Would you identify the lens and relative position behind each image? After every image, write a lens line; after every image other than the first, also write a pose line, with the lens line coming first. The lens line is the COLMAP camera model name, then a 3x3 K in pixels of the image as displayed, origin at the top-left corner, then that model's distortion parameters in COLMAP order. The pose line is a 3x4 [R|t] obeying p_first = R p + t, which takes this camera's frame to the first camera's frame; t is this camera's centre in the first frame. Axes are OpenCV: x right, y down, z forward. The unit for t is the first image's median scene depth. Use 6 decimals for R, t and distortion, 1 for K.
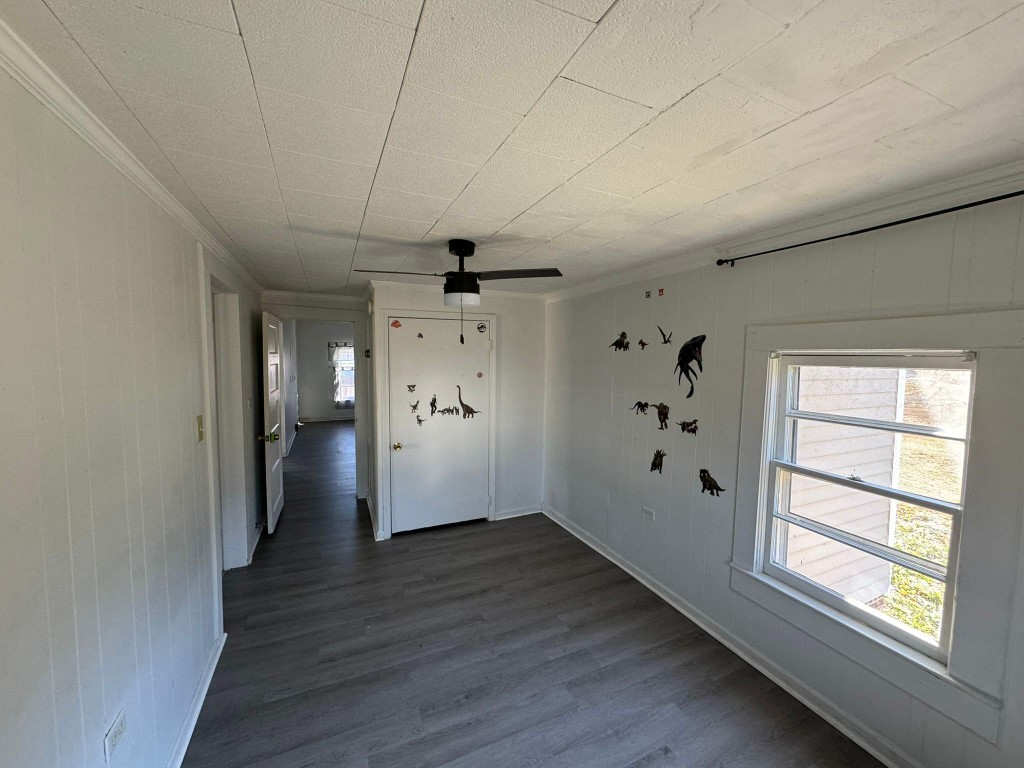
lens RADIAL K [[405.7, 0, 510.7], [0, 405.7, 383.4], [0, 0, 1]] dist [-0.005974, 0.000670]
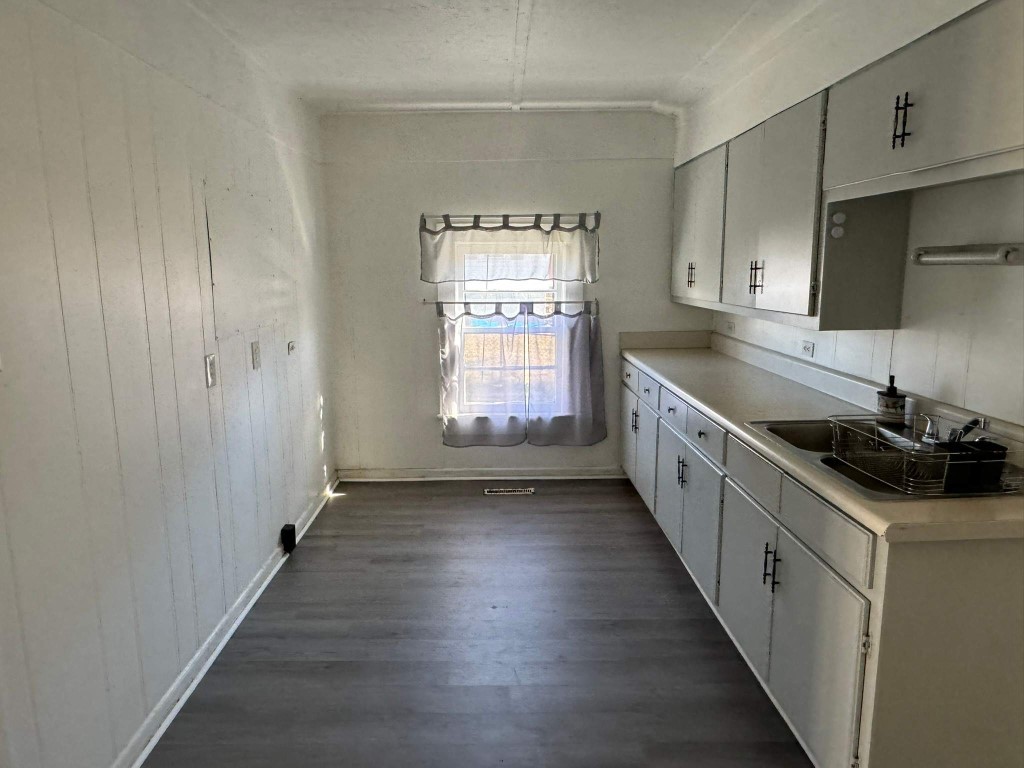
lens RADIAL K [[661.0, 0, 510.8], [0, 661.0, 383.9], [0, 0, 1]] dist [0.011455, 0.003605]
pose [[0.921343, 0.059147, -0.384225, -0.203844], [-0.016436, 0.993401, 0.113509, -0.037202], [0.388403, -0.098265, 0.916235, 0.580681]]
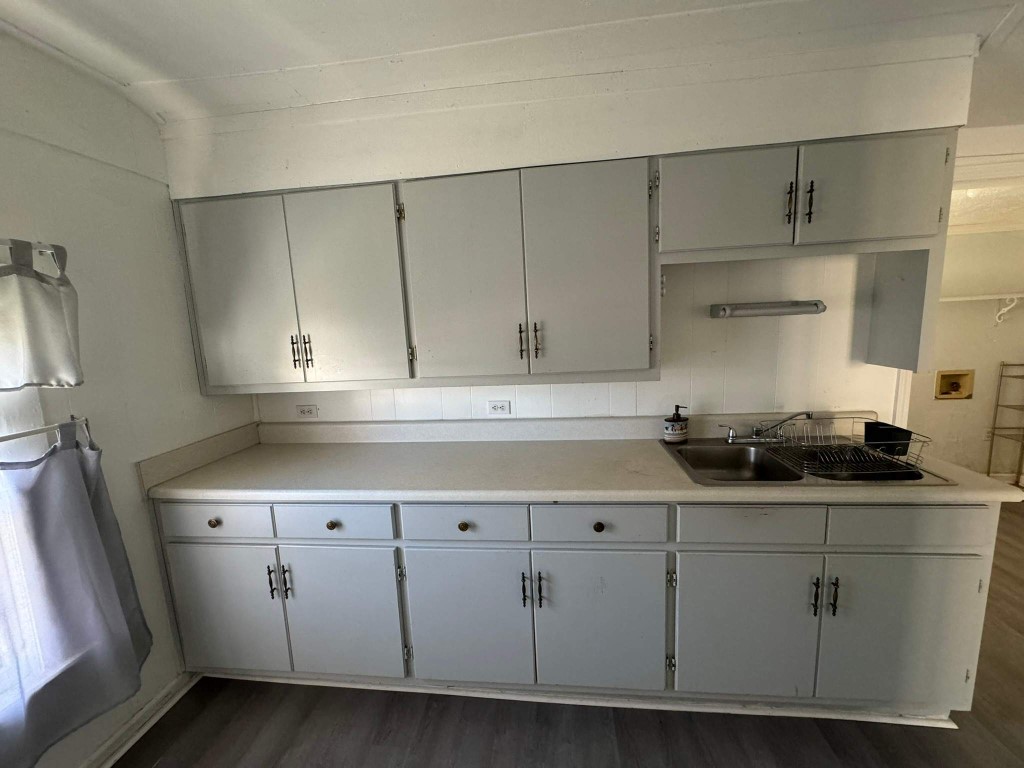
lens RADIAL K [[405.7, 0, 509.0], [0, 405.7, 380.7], [0, 0, 1]] dist [-0.005974, 0.000670]
pose [[0.514523, -0.148699, 0.844485, -0.375659], [0.109060, 0.988199, 0.107557, -0.056399], [-0.850513, 0.036760, 0.524668, 0.834066]]
